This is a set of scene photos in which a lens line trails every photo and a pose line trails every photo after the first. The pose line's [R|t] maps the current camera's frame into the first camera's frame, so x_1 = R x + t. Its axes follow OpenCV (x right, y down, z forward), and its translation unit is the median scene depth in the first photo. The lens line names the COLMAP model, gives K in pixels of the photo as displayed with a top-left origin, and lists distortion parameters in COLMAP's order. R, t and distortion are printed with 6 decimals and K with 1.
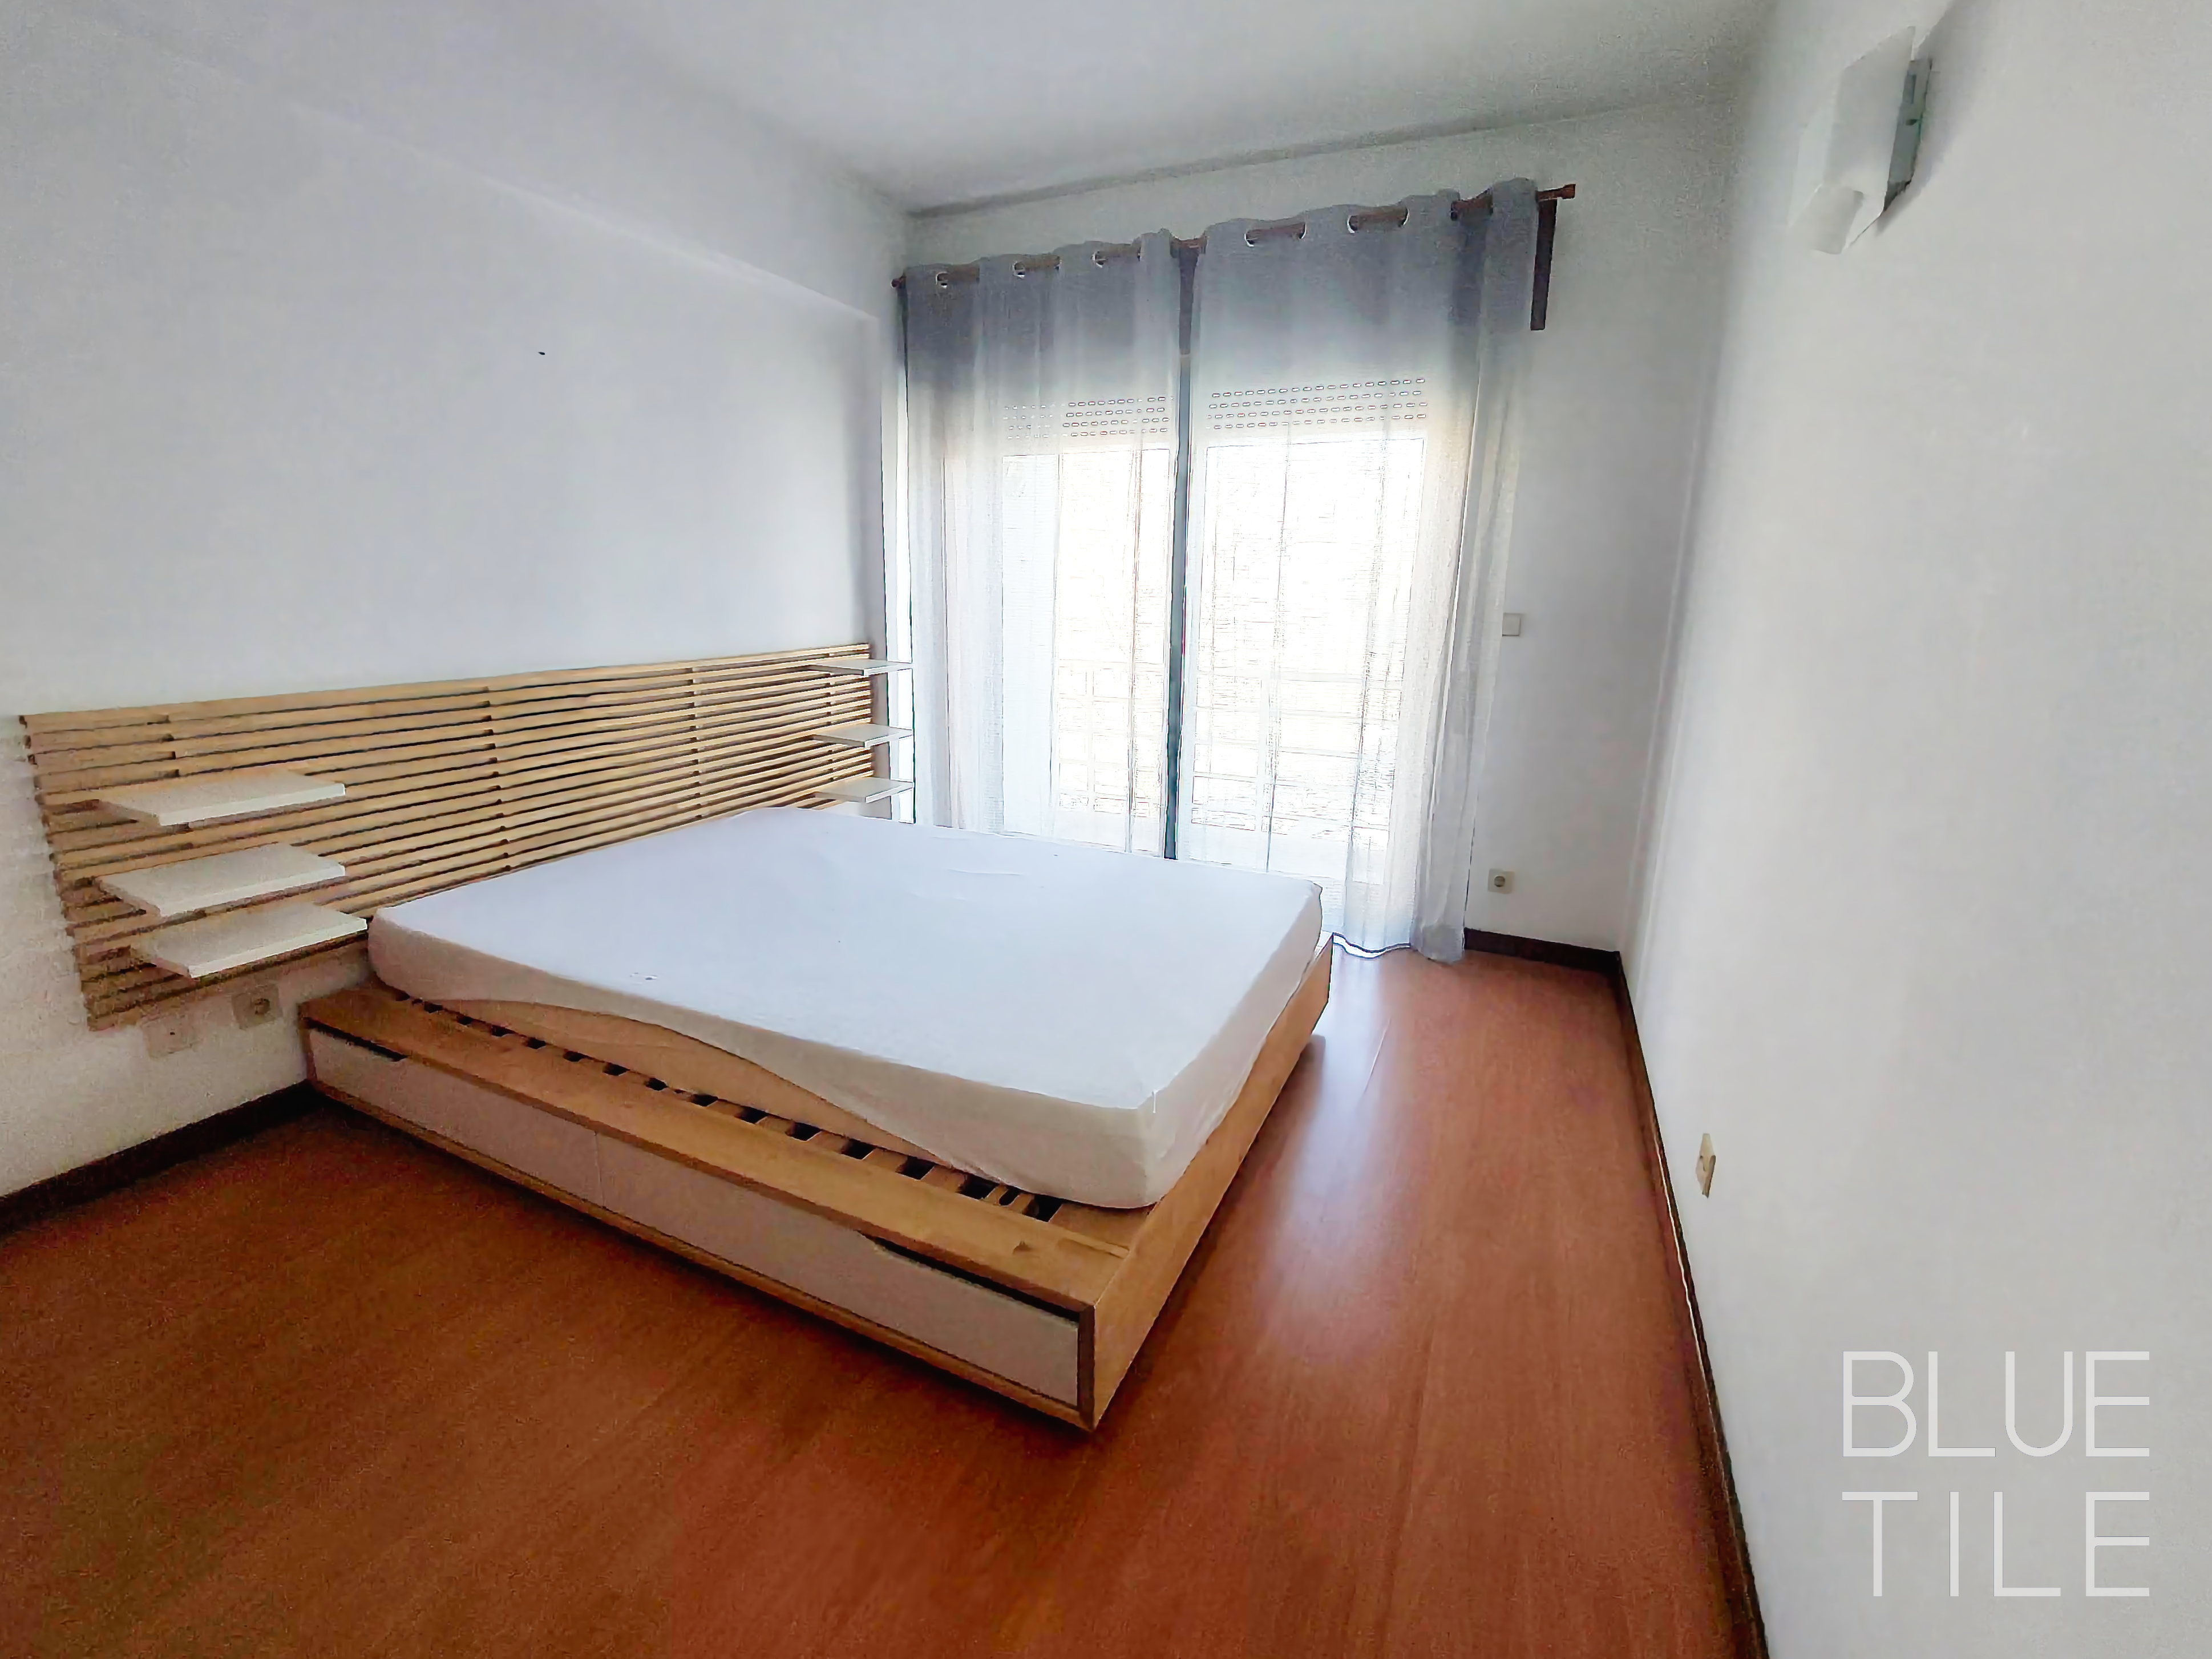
lens RADIAL K [[927.6, 0, 1041.6], [0, 927.6, 821.2], [0, 0, 1]] dist [-0.001690, -0.010108]
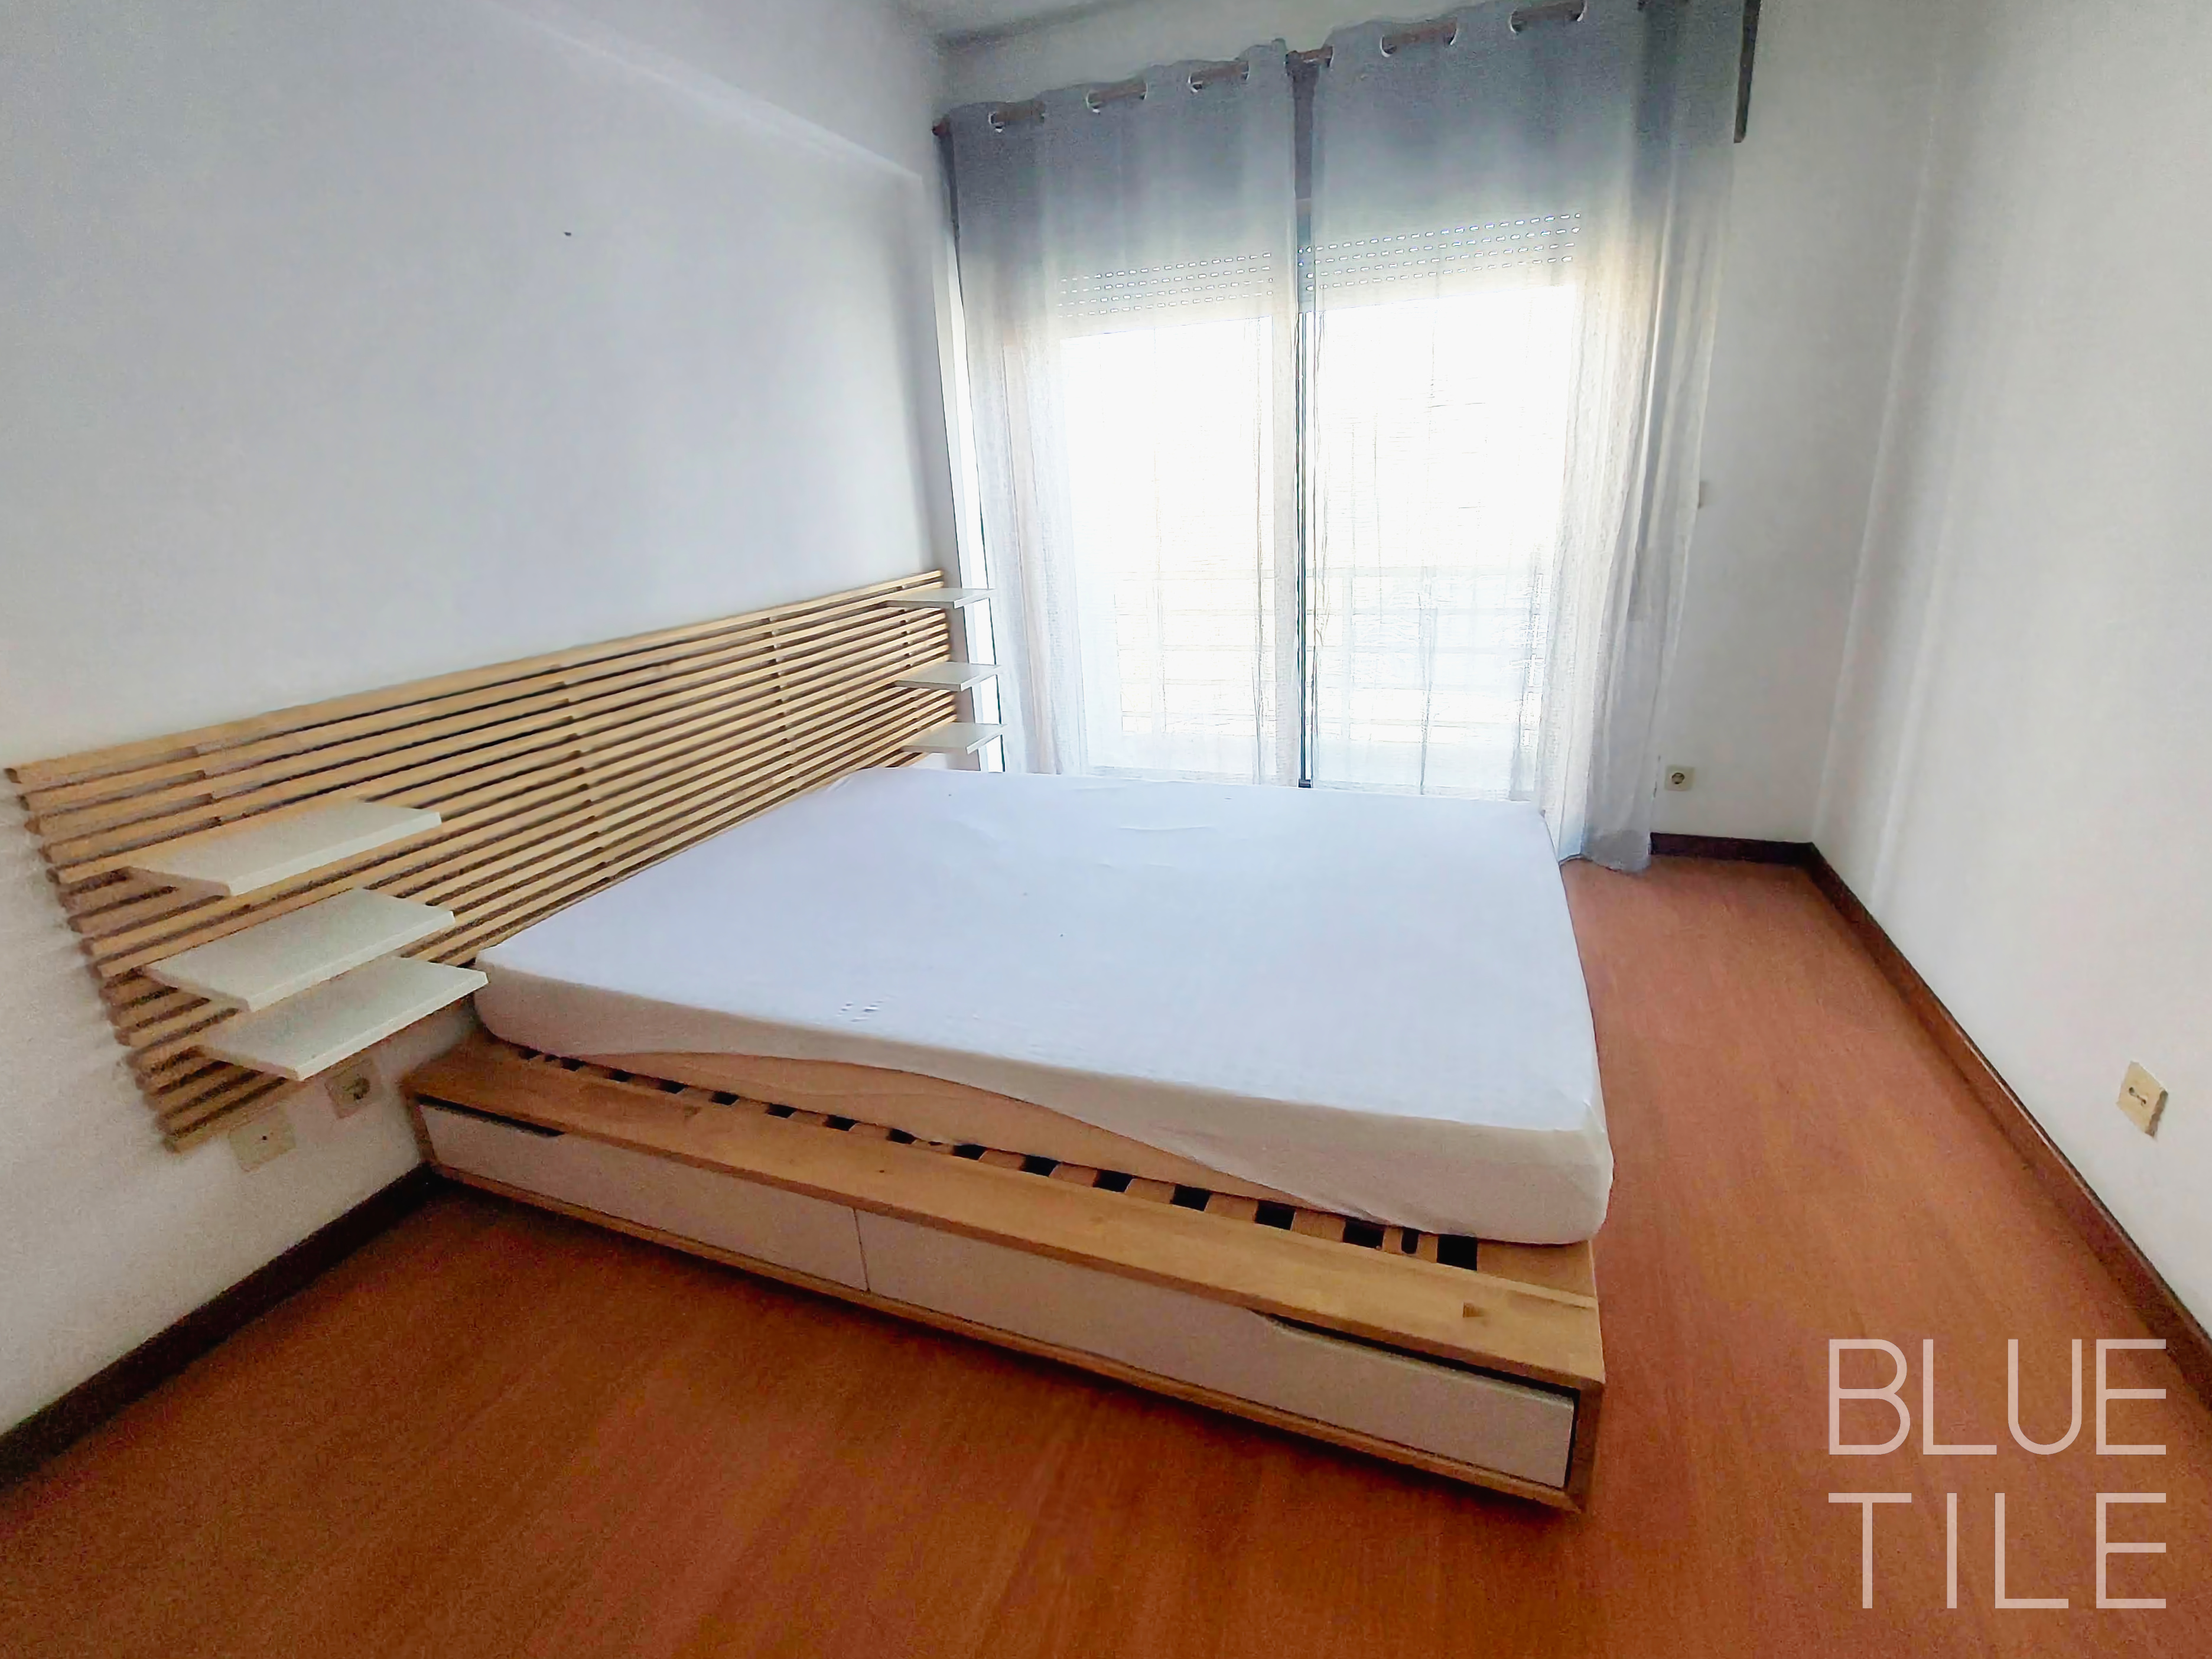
lens RADIAL K [[959.8, 0, 1106.0], [0, 959.8, 829.5], [0, 0, 1]] dist [0.013443, -0.023299]
pose [[0.993386, -0.096677, 0.061949, -0.190116], [0.090258, 0.990970, 0.099157, -0.042726], [-0.070975, -0.092910, 0.993142, 0.113624]]
